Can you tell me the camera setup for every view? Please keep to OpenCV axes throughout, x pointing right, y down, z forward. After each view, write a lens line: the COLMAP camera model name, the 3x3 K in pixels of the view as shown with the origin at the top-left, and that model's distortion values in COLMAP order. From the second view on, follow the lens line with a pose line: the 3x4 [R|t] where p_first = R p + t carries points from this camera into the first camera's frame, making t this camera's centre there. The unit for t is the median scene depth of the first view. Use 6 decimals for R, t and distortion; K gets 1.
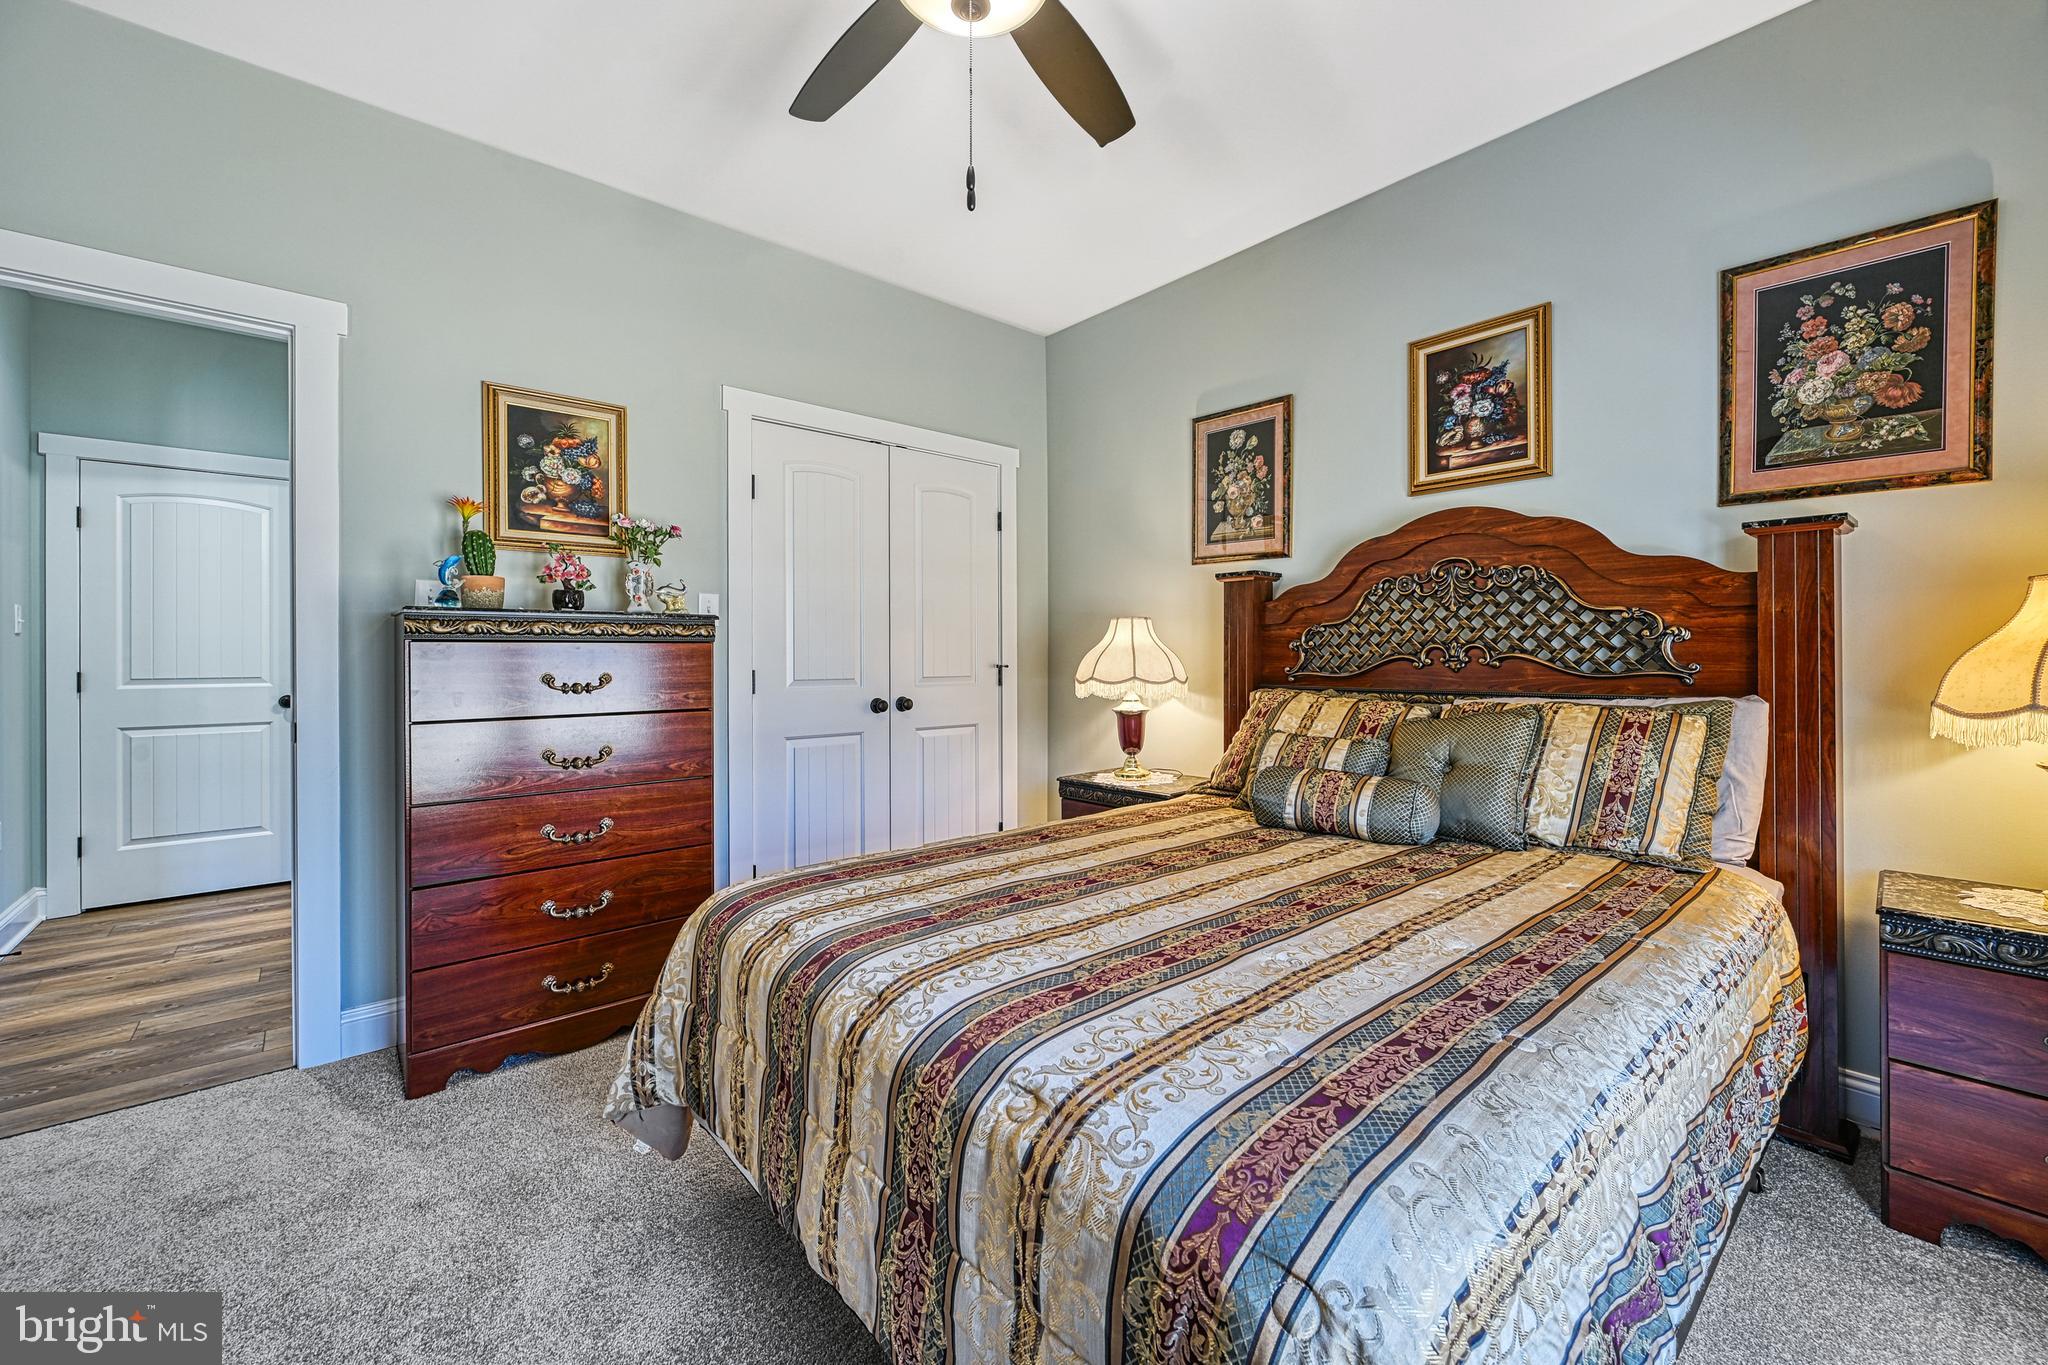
lens RADIAL K [[830.7, 0, 1041.7], [0, 830.7, 649.2], [0, 0, 1]] dist [-0.001250, -0.000049]
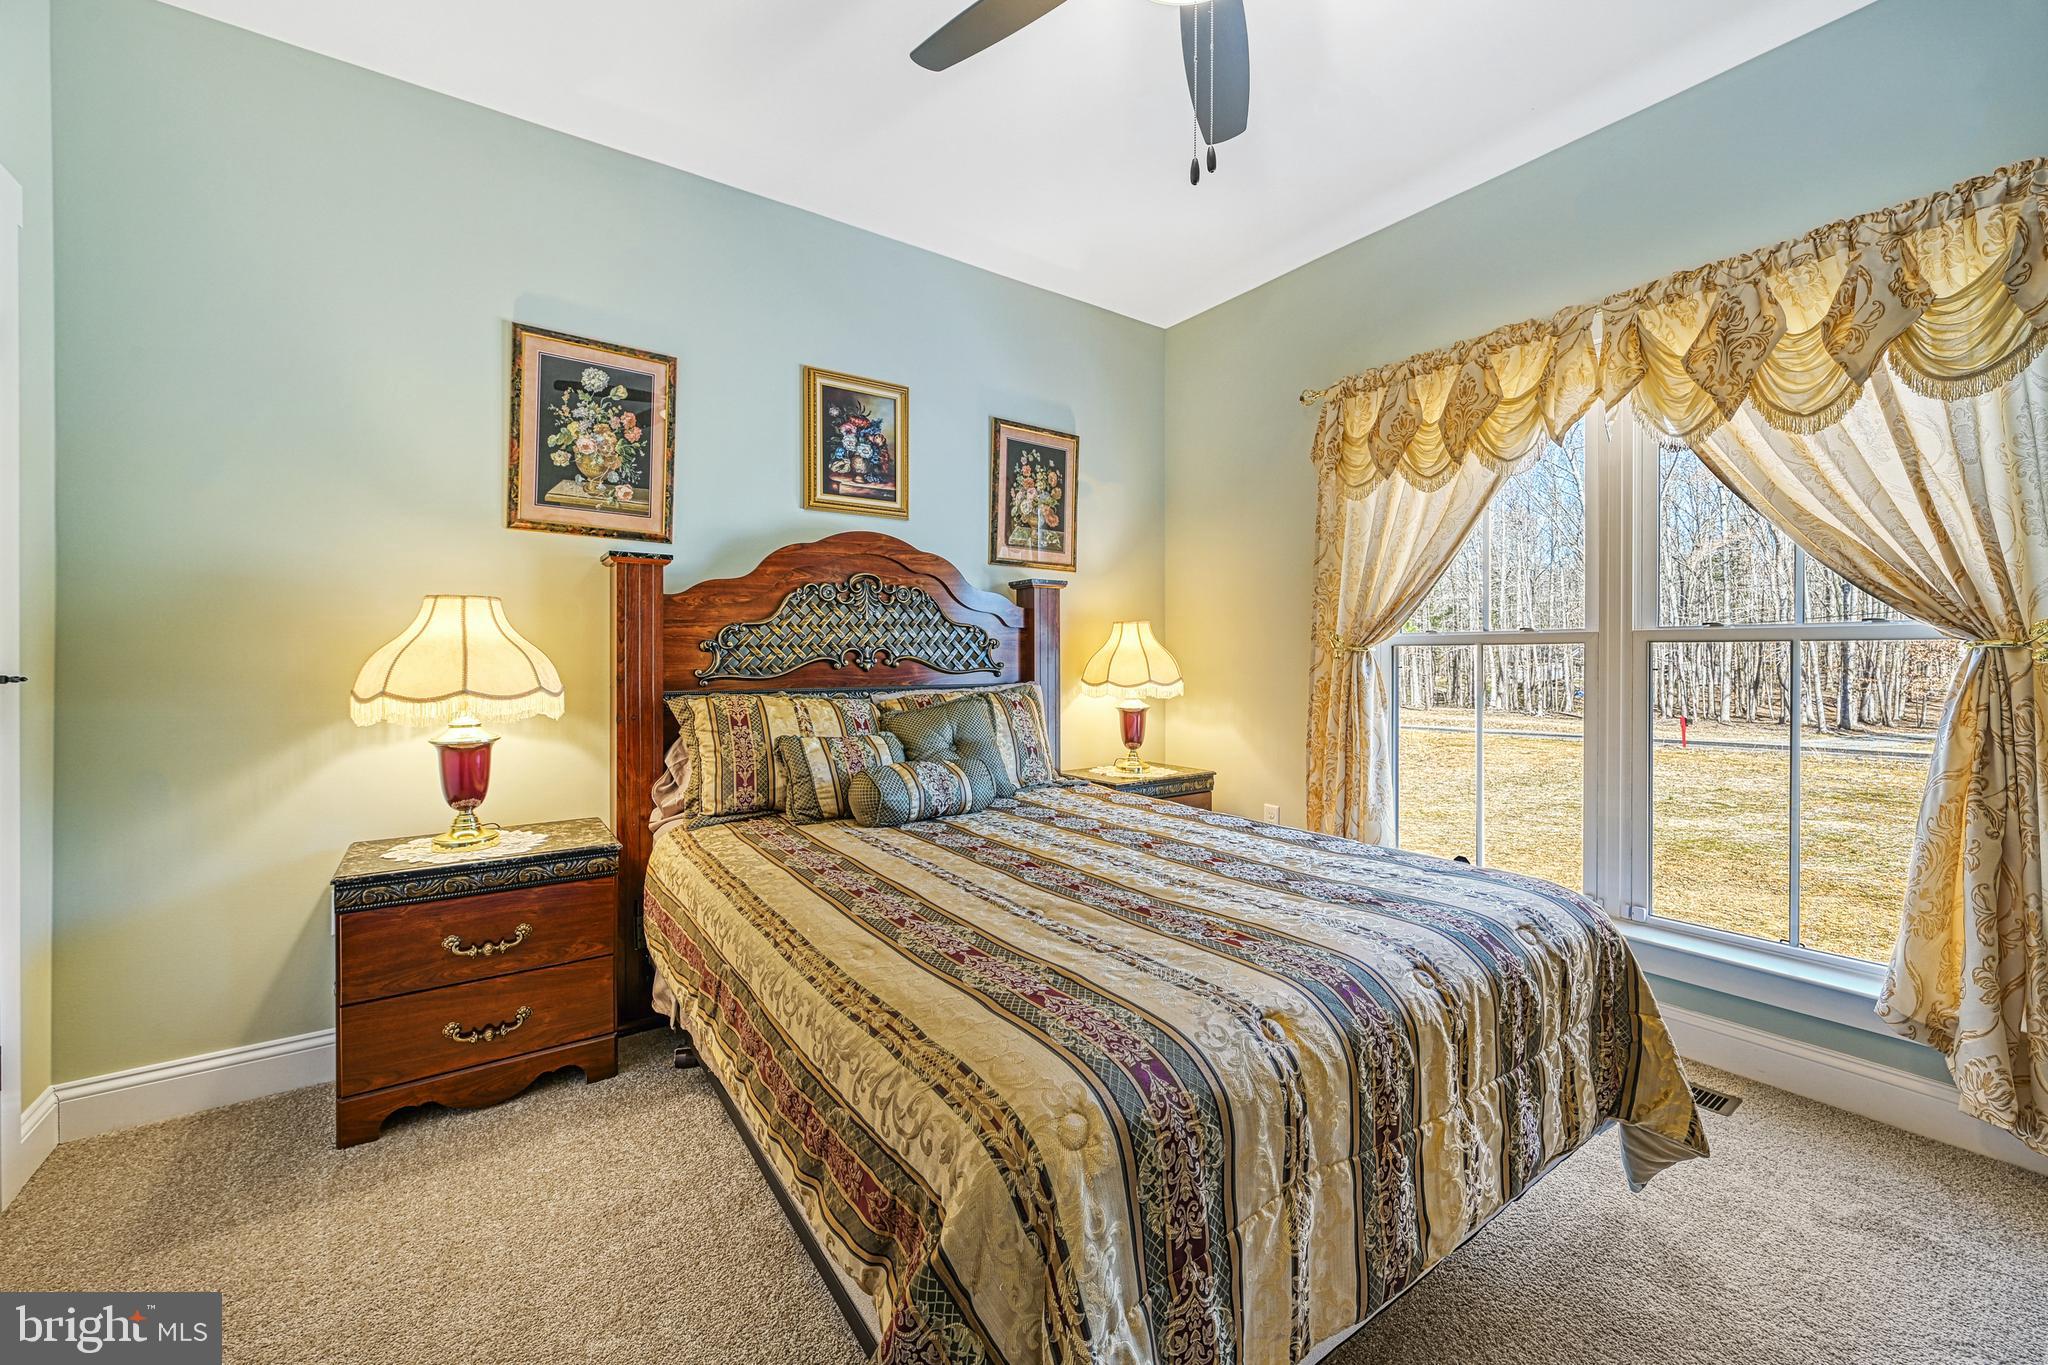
lens RADIAL K [[830.7, 0, 994.8], [0, 830.7, 655.2], [0, 0, 1]] dist [-0.001250, -0.000049]
pose [[0.103336, 0.000908, 0.994646, -0.616034], [-0.011976, 0.999928, 0.000331, 0.002400], [-0.994574, -0.011946, 0.103339, 0.657126]]
